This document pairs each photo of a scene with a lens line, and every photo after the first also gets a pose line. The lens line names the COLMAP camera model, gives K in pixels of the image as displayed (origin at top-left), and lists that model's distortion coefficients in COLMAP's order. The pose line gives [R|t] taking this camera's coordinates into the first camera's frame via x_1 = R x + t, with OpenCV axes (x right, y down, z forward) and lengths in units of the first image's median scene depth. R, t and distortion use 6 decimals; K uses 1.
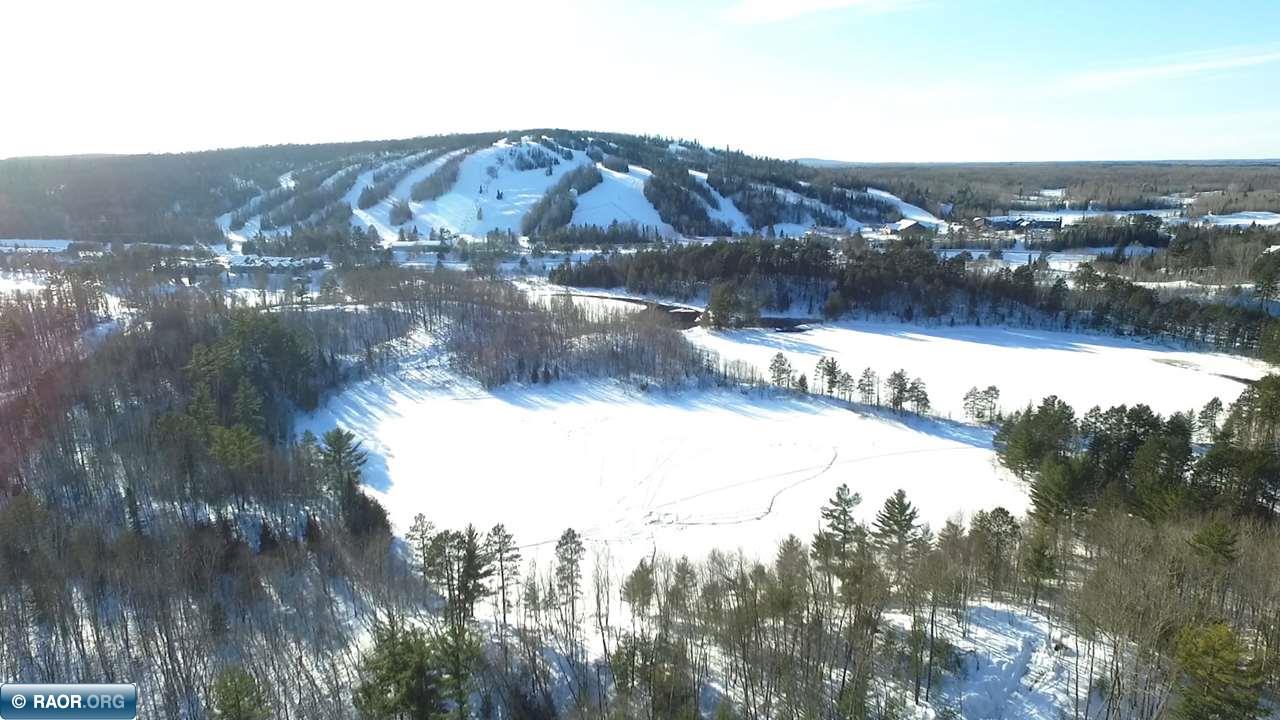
lens RADIAL K [[825.0, 0, 643.1], [0, 825.0, 360.5], [0, 0, 1]] dist [0.012508, -0.004978]
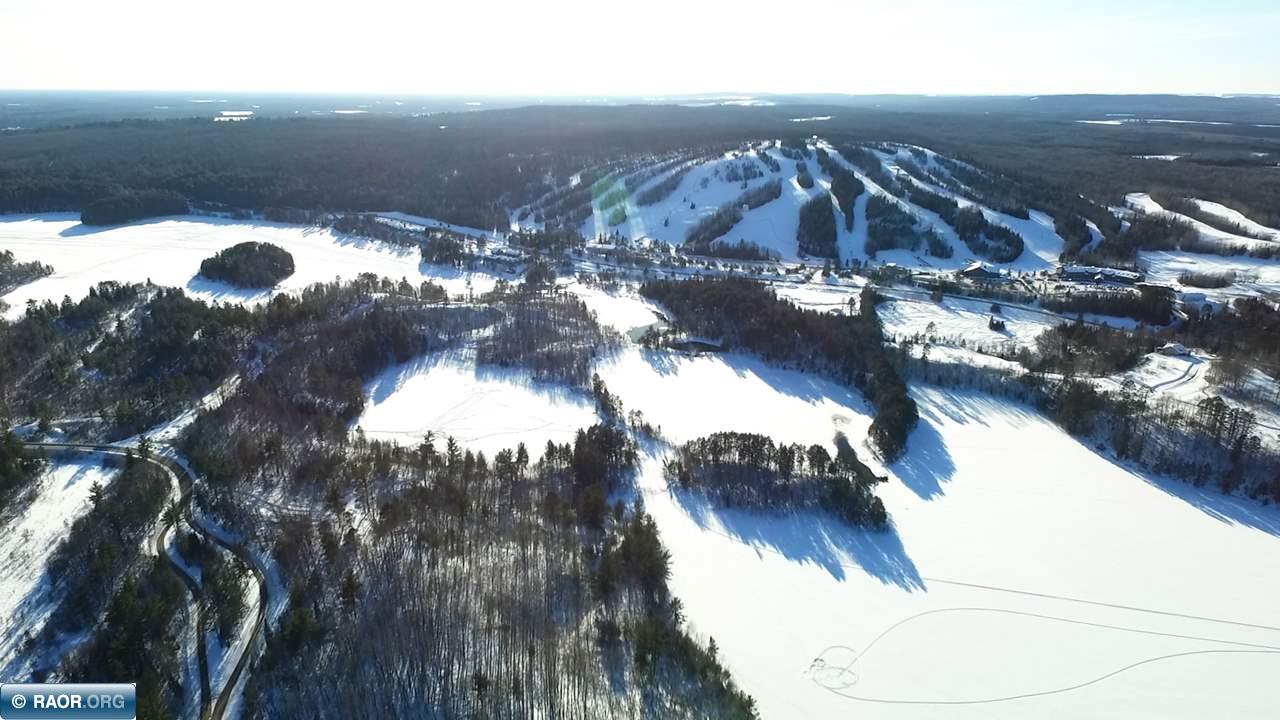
lens RADIAL K [[805.6, 0, 642.9], [0, 805.6, 362.4], [0, 0, 1]] dist [0.018425, -0.012673]
pose [[0.876094, 0.168584, -0.451707, 0.537547], [-0.125306, 0.984298, 0.124322, -0.136846], [0.465573, -0.052317, 0.883462, -0.302740]]
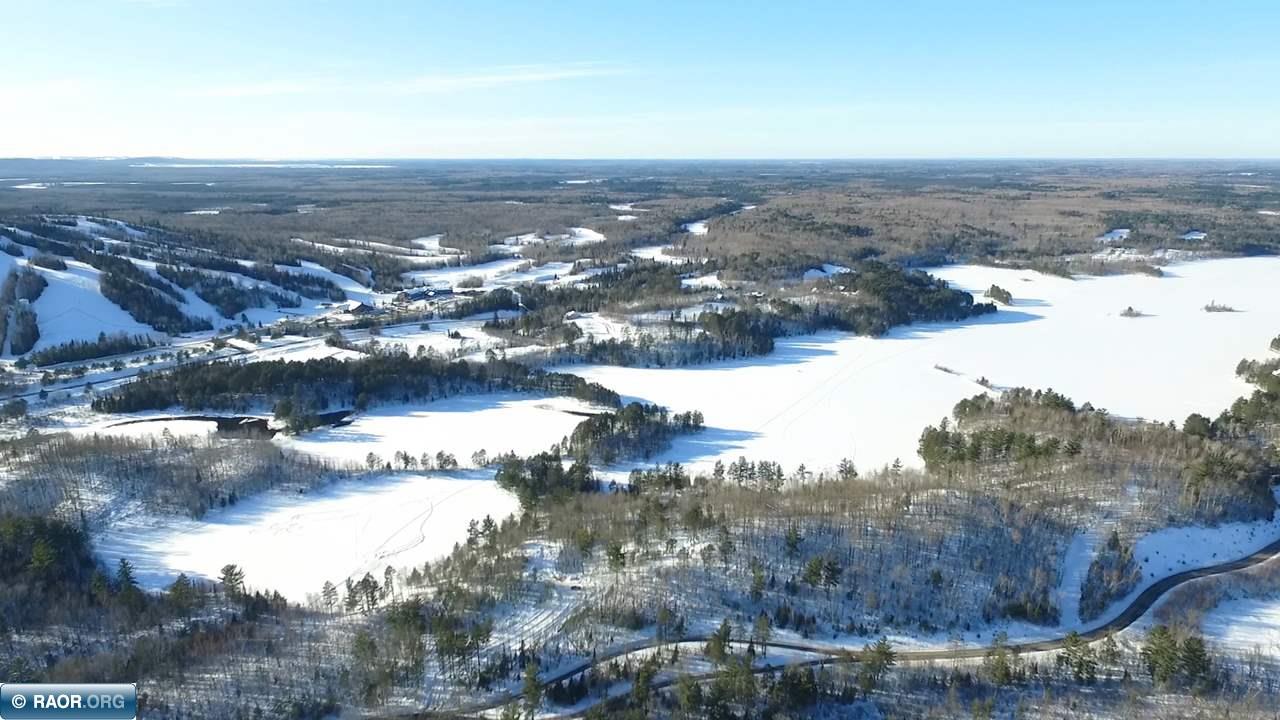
lens RADIAL K [[777.6, 0, 644.1], [0, 777.6, 362.4], [0, 0, 1]] dist [0.013986, -0.006726]
pose [[0.731449, -0.168943, 0.660637, -0.242642], [0.153136, 0.984773, 0.082283, -0.123613], [-0.664479, 0.040981, 0.746183, -0.343619]]
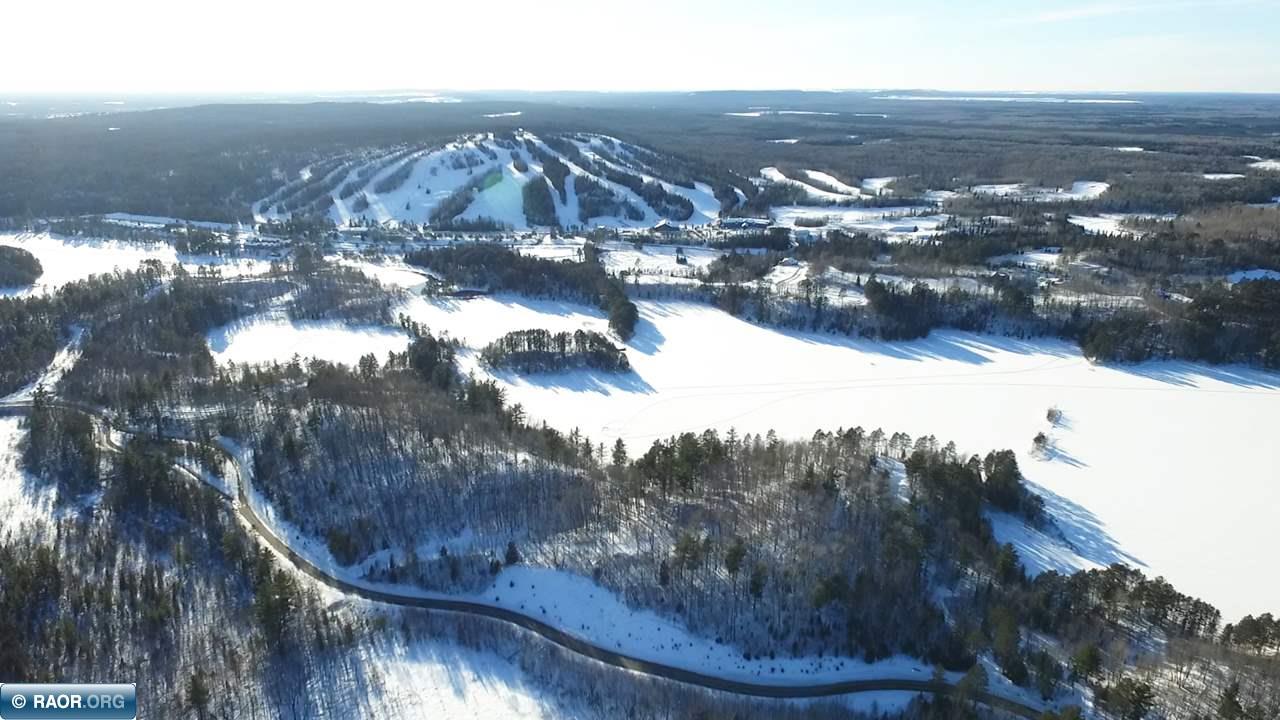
lens RADIAL K [[805.6, 0, 642.9], [0, 805.6, 362.4], [0, 0, 1]] dist [0.018425, -0.012673]
pose [[0.991479, 0.053201, -0.118906, 0.575409], [-0.041478, 0.994225, 0.098979, -0.063414], [0.123485, -0.093204, 0.987960, -0.650515]]
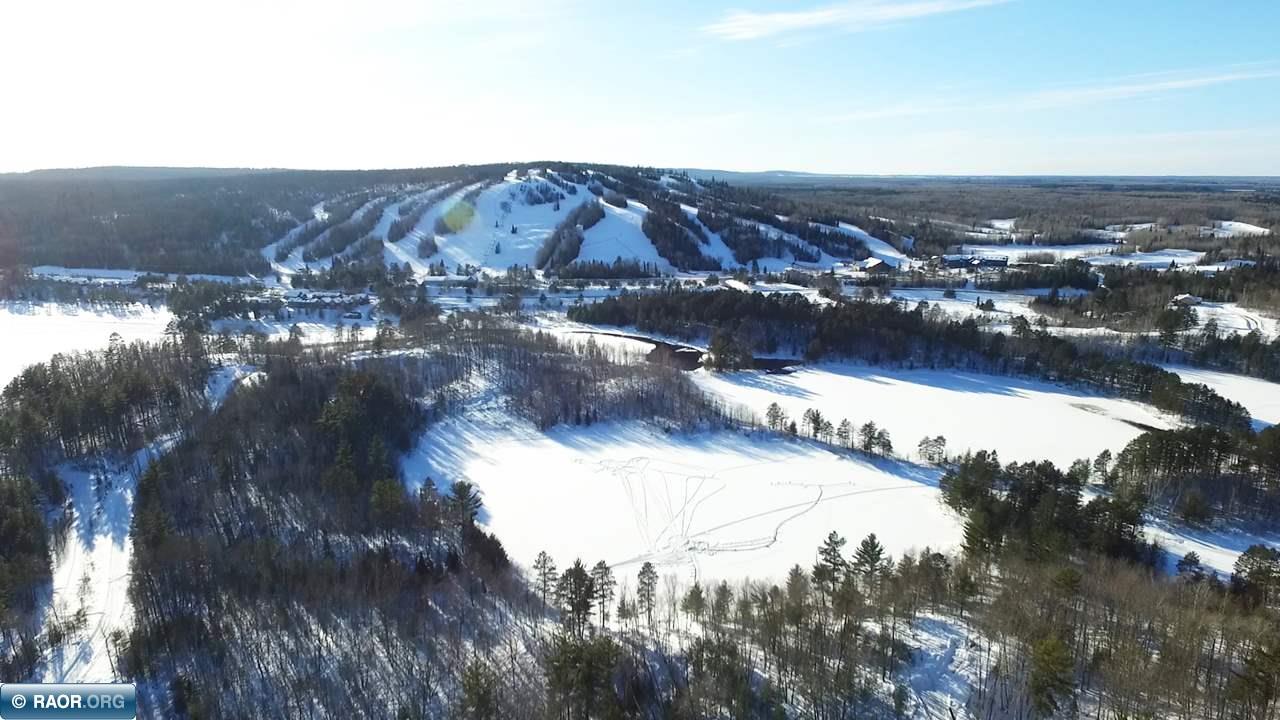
lens RADIAL K [[777.6, 0, 644.1], [0, 777.6, 362.4], [0, 0, 1]] dist [0.013986, -0.006726]
pose [[0.999669, 0.005978, 0.025009, -0.030507], [-0.006123, 0.999965, 0.005710, -0.036588], [-0.024974, -0.005861, 0.999671, -0.086691]]
